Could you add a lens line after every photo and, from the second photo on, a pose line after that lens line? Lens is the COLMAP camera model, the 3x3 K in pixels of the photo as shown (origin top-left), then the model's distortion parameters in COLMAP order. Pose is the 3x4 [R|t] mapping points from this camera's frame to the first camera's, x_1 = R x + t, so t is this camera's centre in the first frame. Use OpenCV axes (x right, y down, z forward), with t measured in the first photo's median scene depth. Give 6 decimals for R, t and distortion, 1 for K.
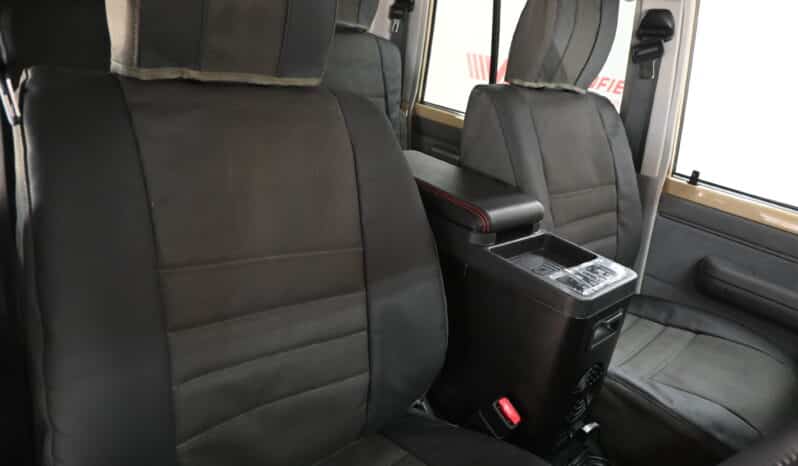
lens RADIAL K [[556.8, 0, 402.1], [0, 556.8, 233.9], [0, 0, 1]] dist [0.001846, 0.003153]
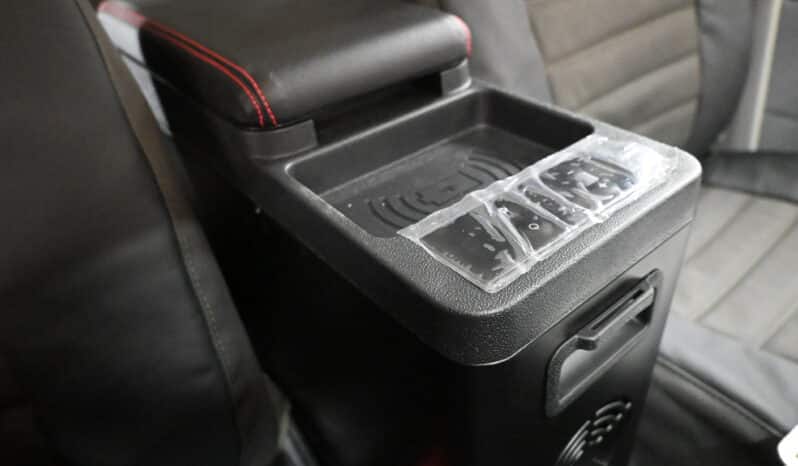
lens RADIAL K [[556.8, 0, 394.9], [0, 556.8, 231.0], [0, 0, 1]] dist [0.001846, 0.003153]
pose [[0.966688, -0.134159, -0.217979, 0.277739], [0.180822, 0.960697, 0.210628, 0.001532], [0.181154, -0.243027, 0.952954, 0.558921]]
